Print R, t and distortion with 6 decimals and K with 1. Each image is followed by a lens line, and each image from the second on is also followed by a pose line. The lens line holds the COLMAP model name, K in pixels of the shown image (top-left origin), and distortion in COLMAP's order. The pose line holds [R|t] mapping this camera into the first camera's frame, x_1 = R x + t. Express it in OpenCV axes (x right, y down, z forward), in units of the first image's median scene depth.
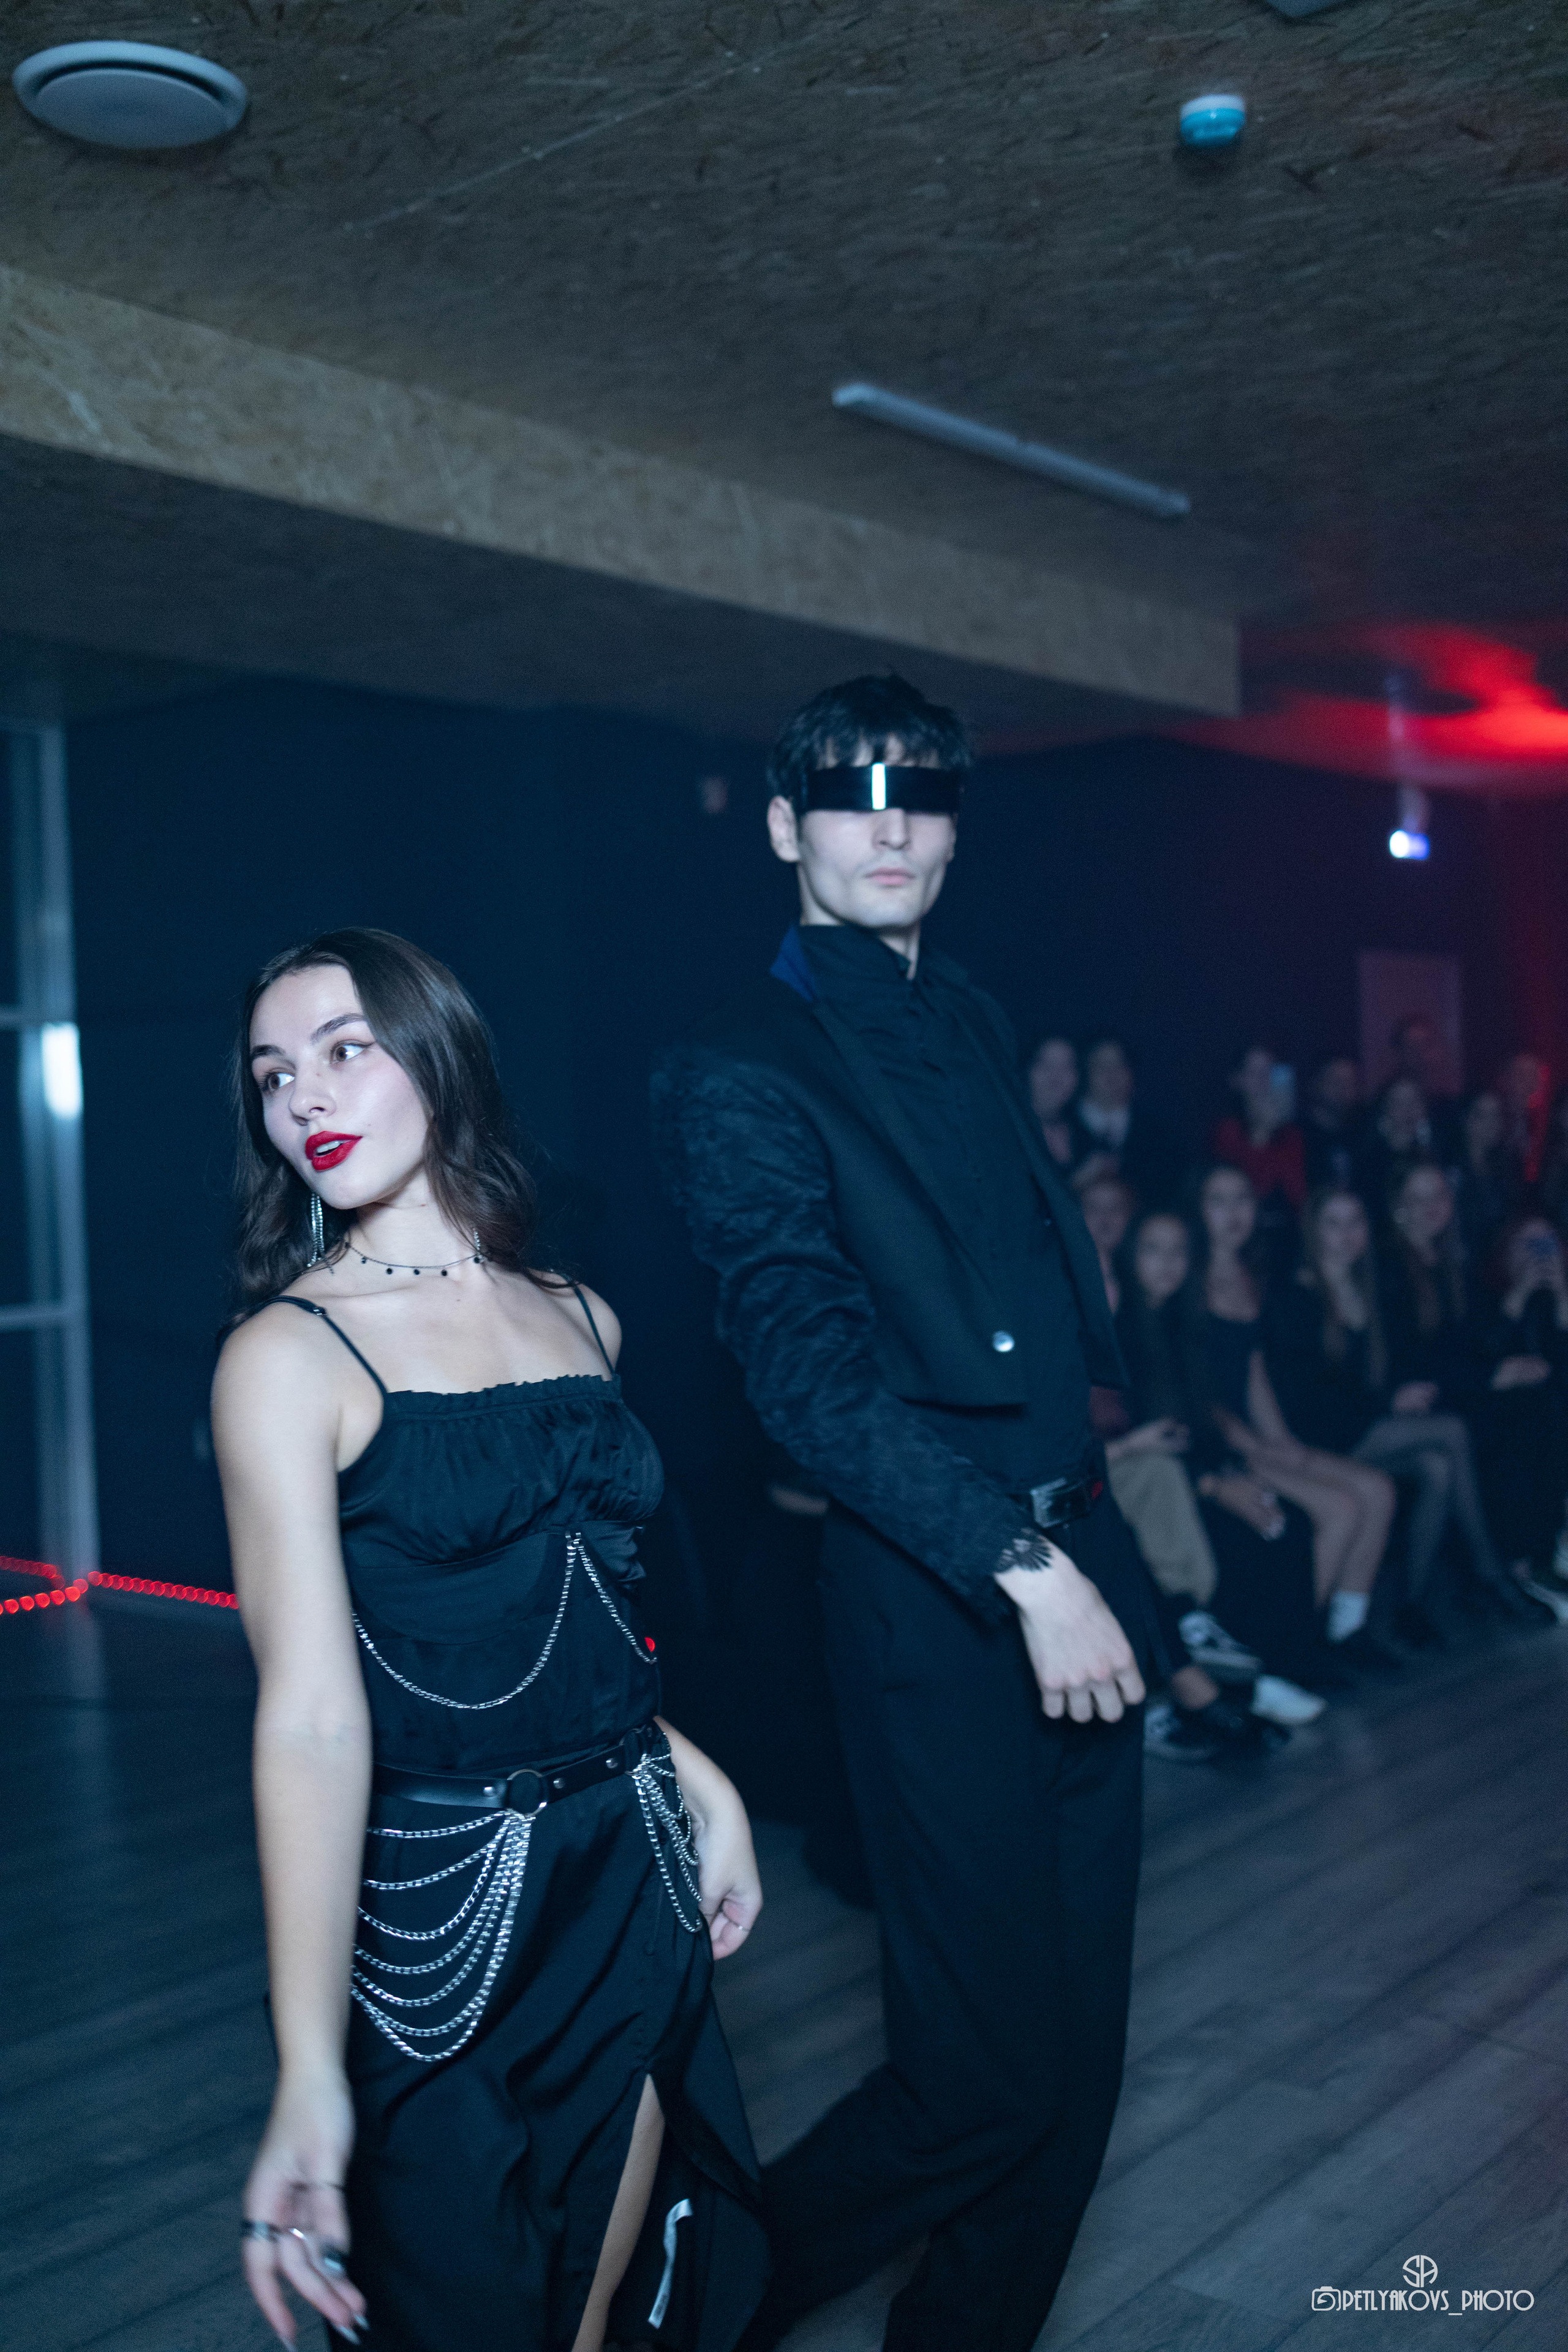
lens RADIAL K [[2329.5, 0, 775.9], [0, 2329.5, 1172.4], [0, 0, 1]] dist [0.005370, 0.000000]
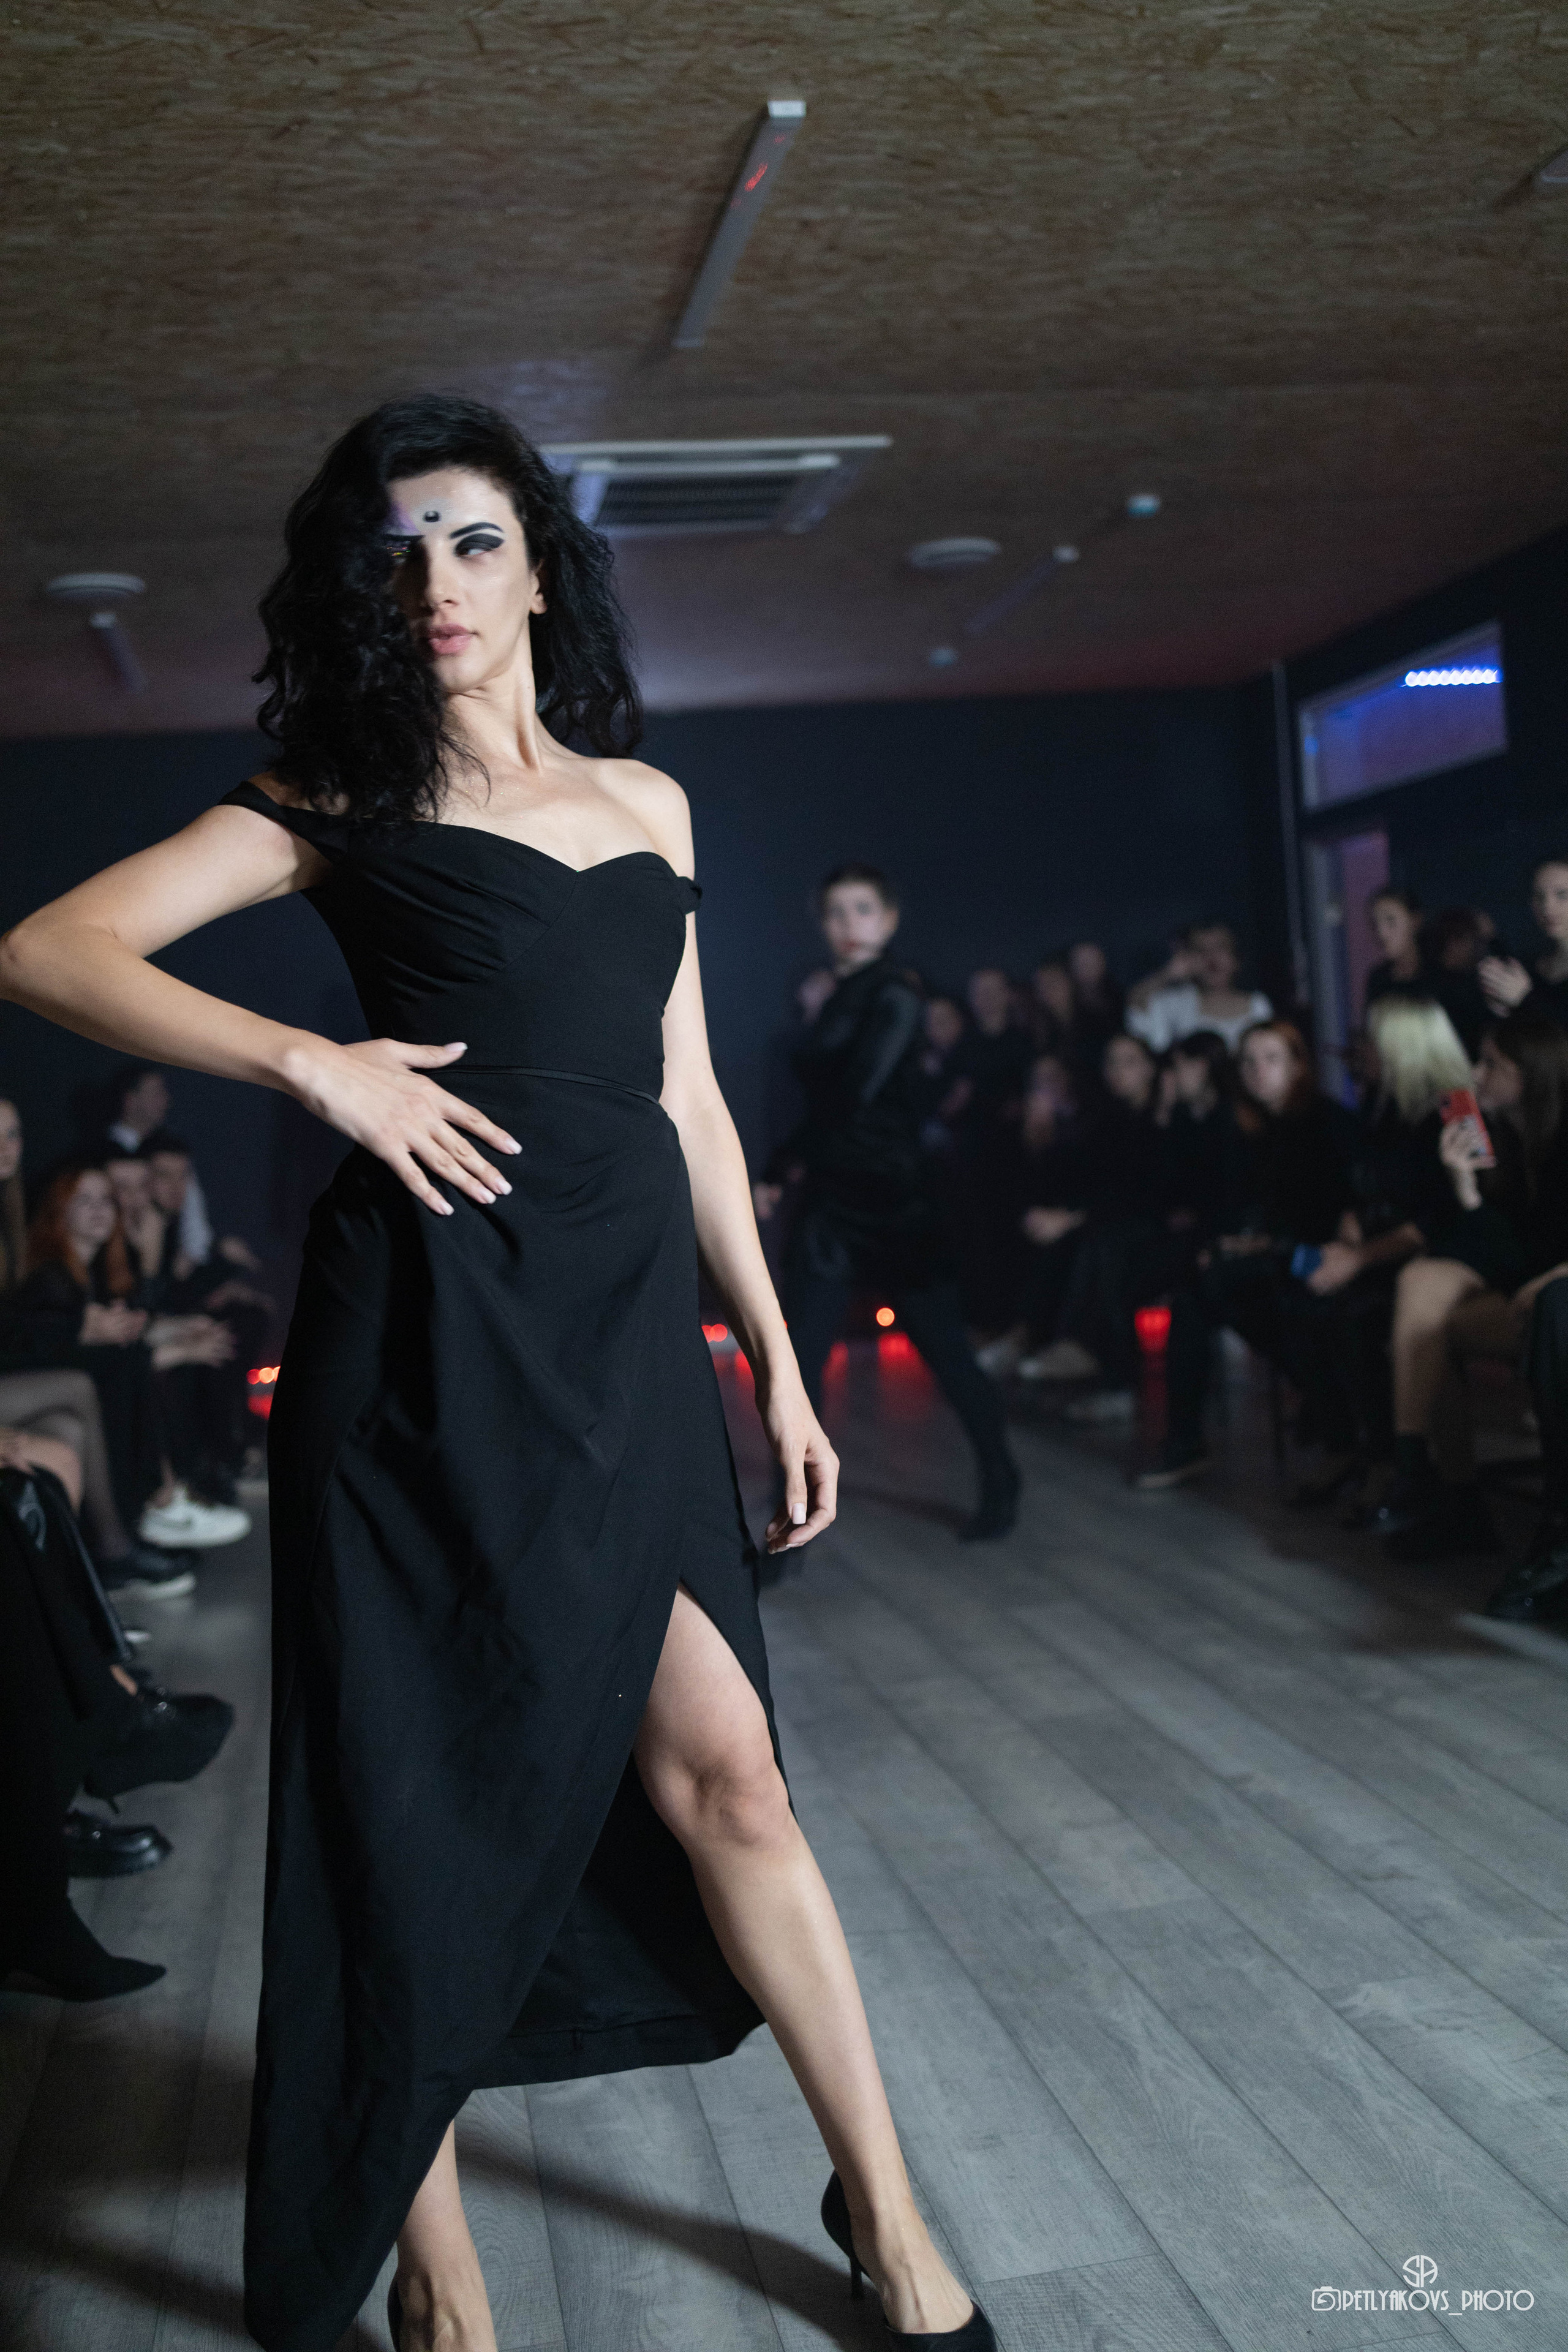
lens RADIAL K [[2329.5, 0, 777.4], [0, 2329.5, 1182.9], [0, 0, 1]] dist [0.005370, 0.000000]
pose [[0.636808, -0.046051, 0.769646, -0.288867], [0.066540, 0.997773, 0.004646, 0.067202], [-0.768146, 0.048253, 0.638454, 0.347584]]
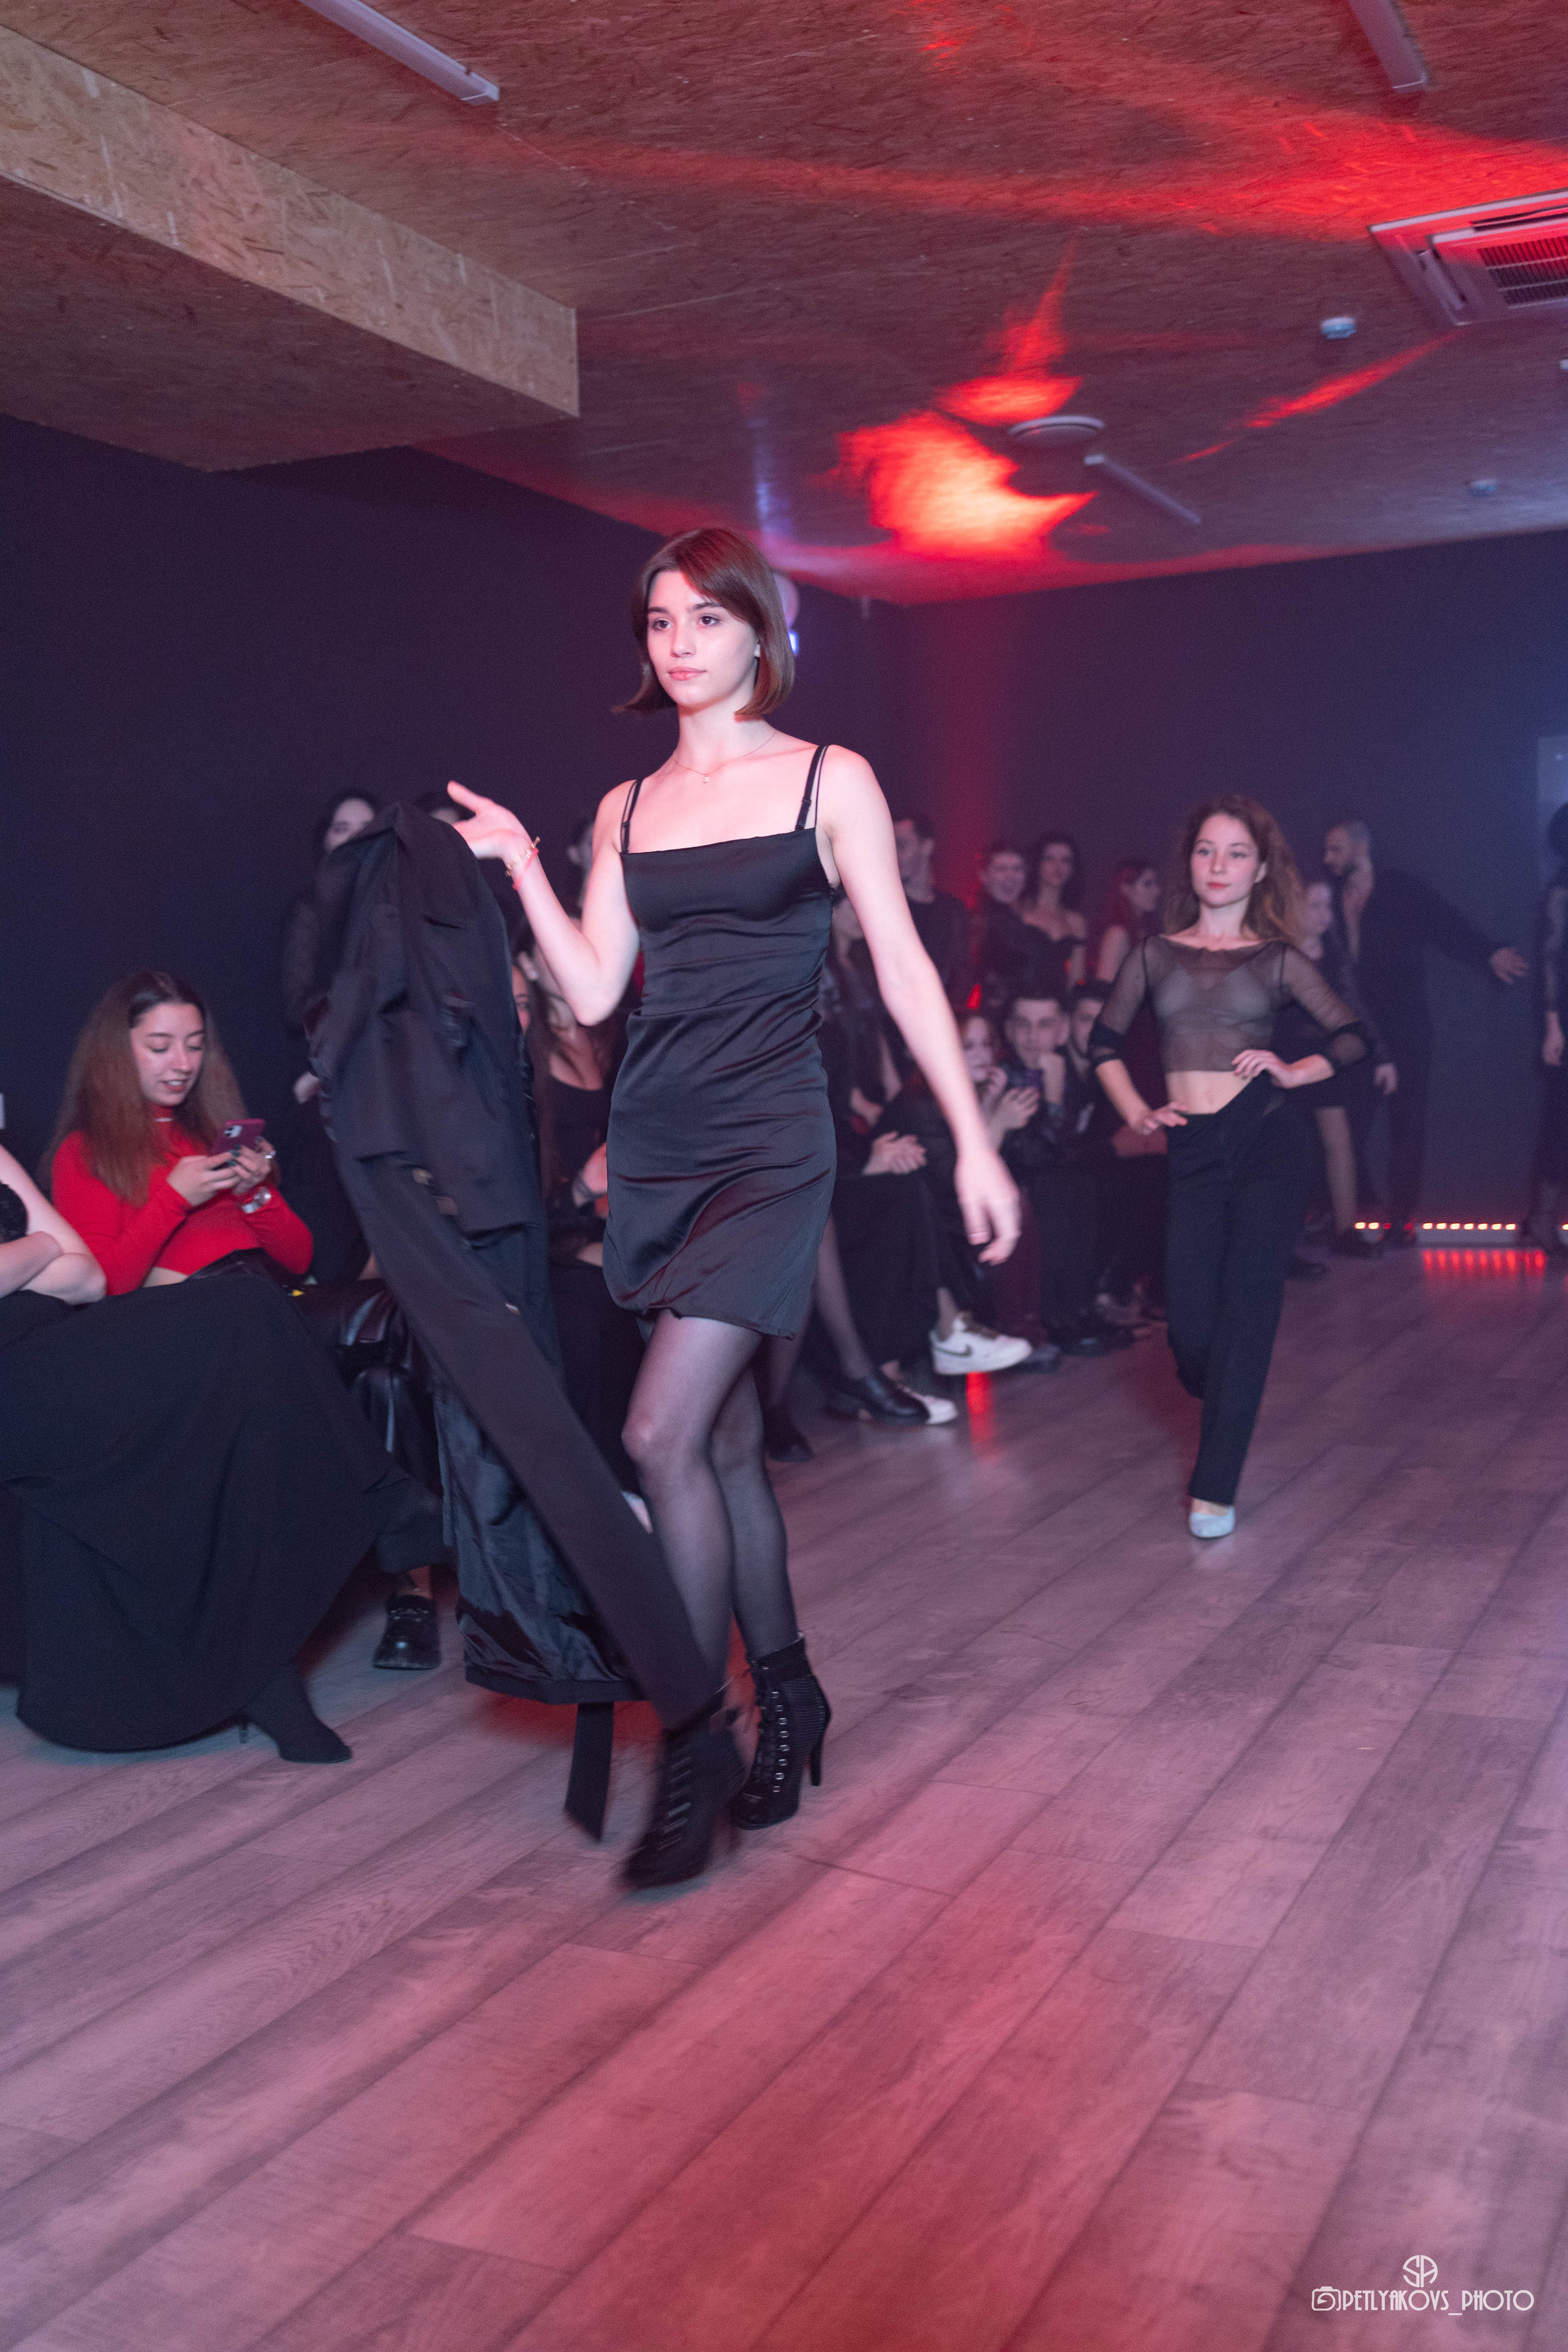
lens RADIAL K [[2329.5, 0, 776.7], [0, 2329.5, 1171.7], [0, 0, 1]] dist [0.005370, 0.000000]
pose [[0.967494, -0.018040, 0.252251, 0.065416], [0.006327, 0.998867, 0.047168, 0.070677], [-0.252816, -0.044038, 0.966512, 0.179145]]
